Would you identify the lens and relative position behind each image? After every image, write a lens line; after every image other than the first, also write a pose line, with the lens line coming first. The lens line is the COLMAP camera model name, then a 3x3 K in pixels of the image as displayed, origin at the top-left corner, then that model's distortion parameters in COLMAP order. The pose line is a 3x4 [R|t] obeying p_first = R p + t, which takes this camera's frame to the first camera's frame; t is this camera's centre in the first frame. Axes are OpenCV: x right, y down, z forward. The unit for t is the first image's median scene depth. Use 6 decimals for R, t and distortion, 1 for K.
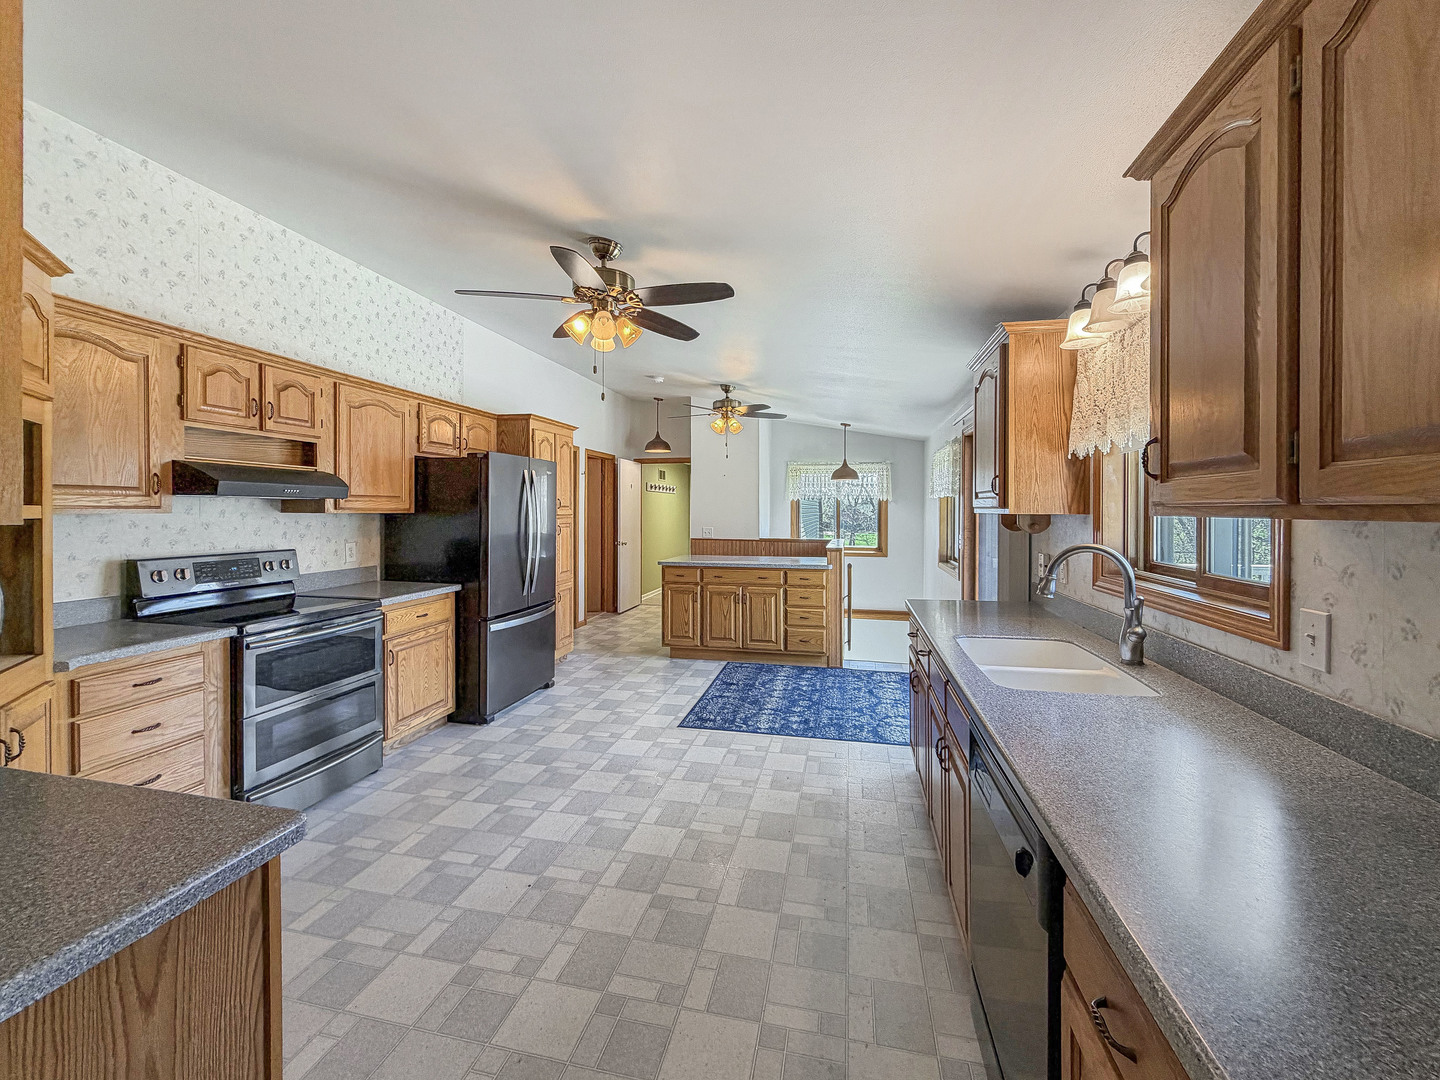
lens RADIAL K [[604.4, 0, 705.7], [0, 604.4, 518.6], [0, 0, 1]] dist [-0.001131, 0.000278]
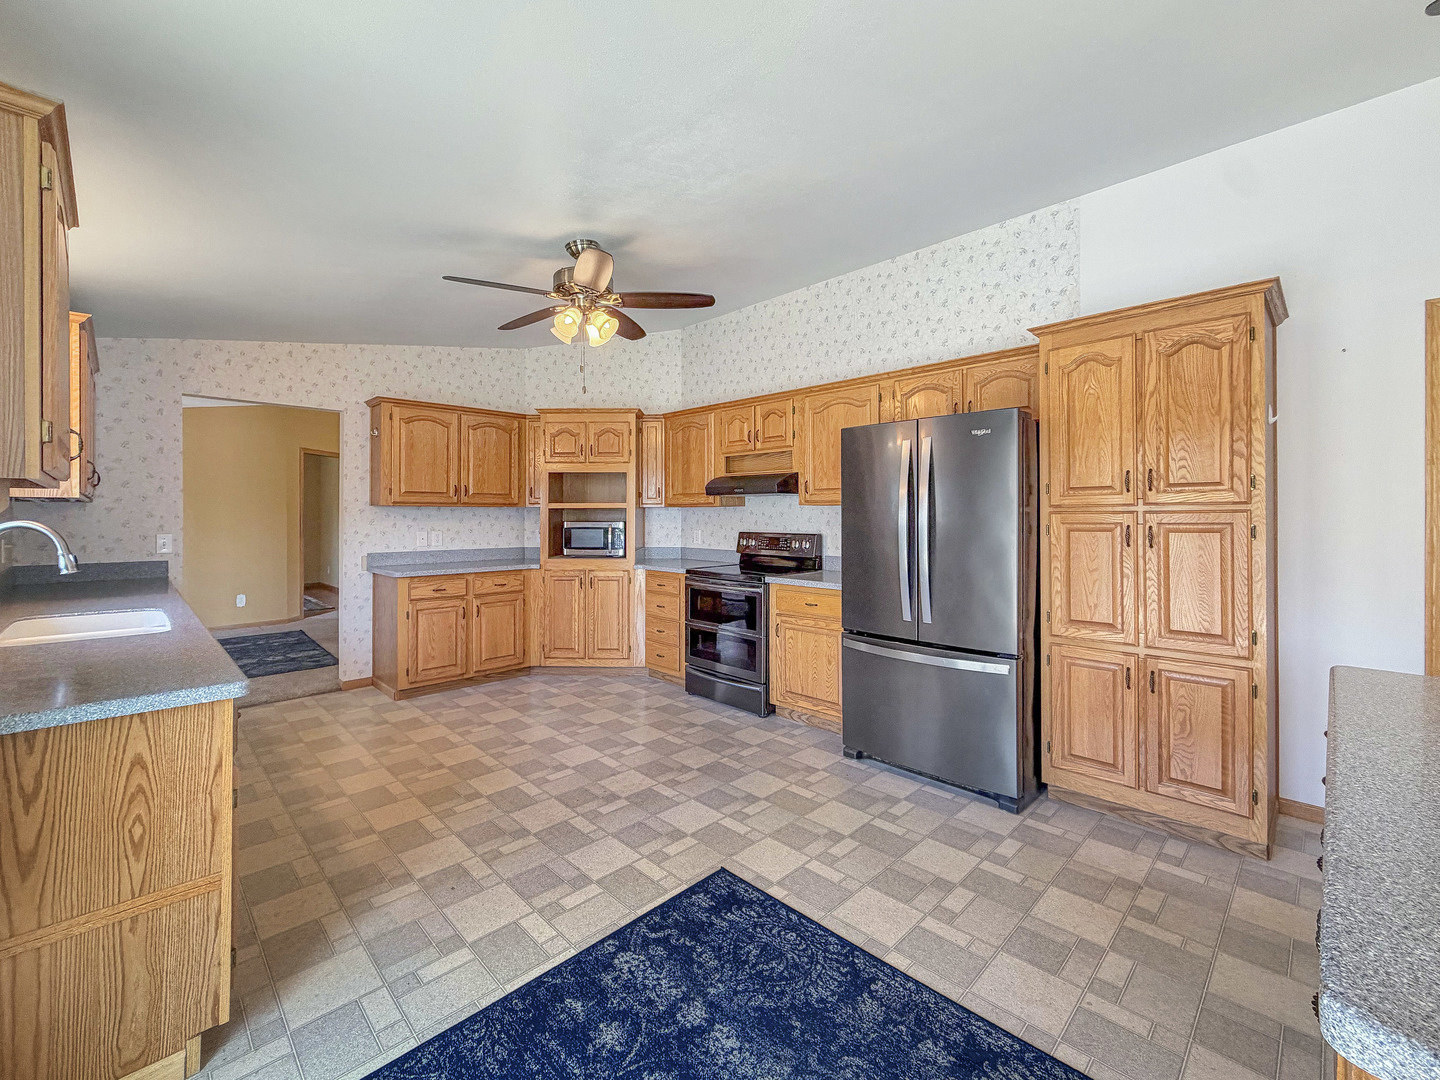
lens RADIAL K [[604.4, 0, 710.1], [0, 604.4, 511.6], [0, 0, 1]] dist [-0.001131, 0.000278]
pose [[-0.531356, -0.004410, -0.847137, 0.437852], [-0.012823, 0.999914, 0.002838, 0.003435], [0.847052, 0.012371, -0.531366, 1.259104]]
